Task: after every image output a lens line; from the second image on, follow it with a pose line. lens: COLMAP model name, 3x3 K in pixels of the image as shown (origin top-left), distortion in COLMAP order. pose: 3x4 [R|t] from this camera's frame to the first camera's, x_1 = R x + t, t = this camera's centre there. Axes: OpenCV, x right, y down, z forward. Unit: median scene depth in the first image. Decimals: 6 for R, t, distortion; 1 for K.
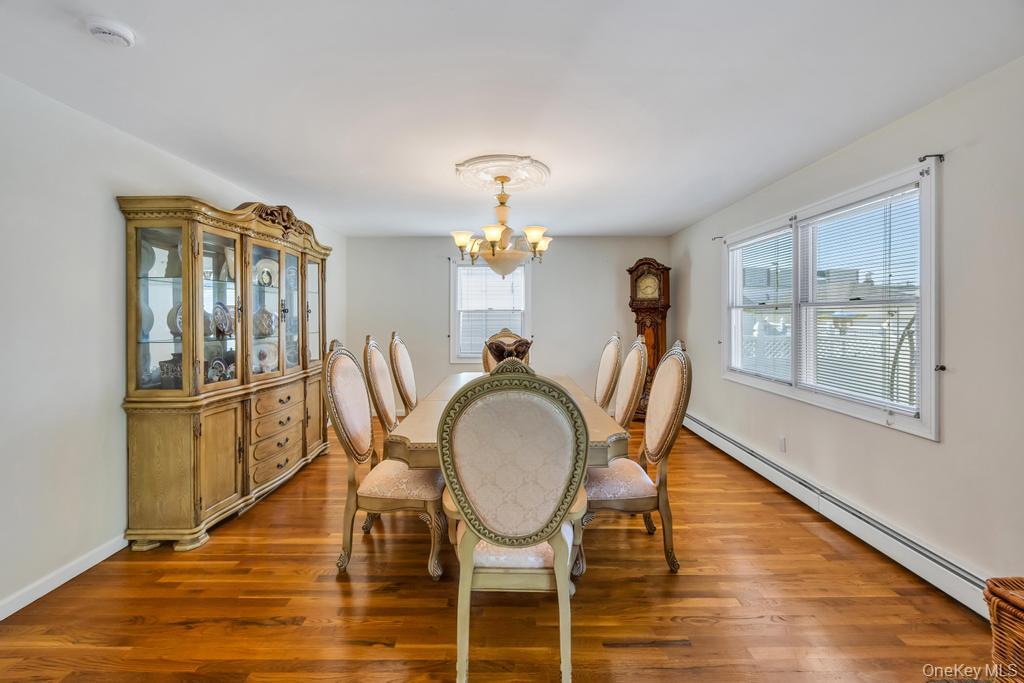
lens RADIAL K [[393.3, 0, 513.1], [0, 393.3, 314.4], [0, 0, 1]] dist [-0.001825, -0.000598]
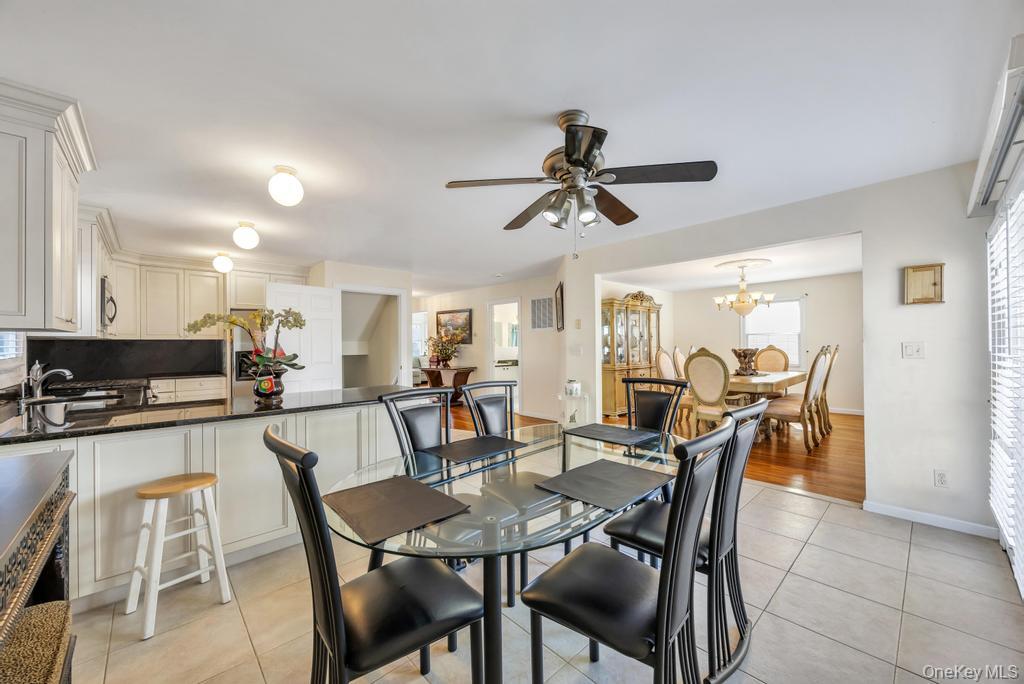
lens RADIAL K [[393.3, 0, 514.4], [0, 393.3, 339.8], [0, 0, 1]] dist [-0.001825, -0.000598]
pose [[0.677170, -0.014033, -0.735693, 0.623239], [0.011512, 0.999898, -0.008476, 0.023023], [0.735737, -0.002730, 0.677262, -1.137052]]
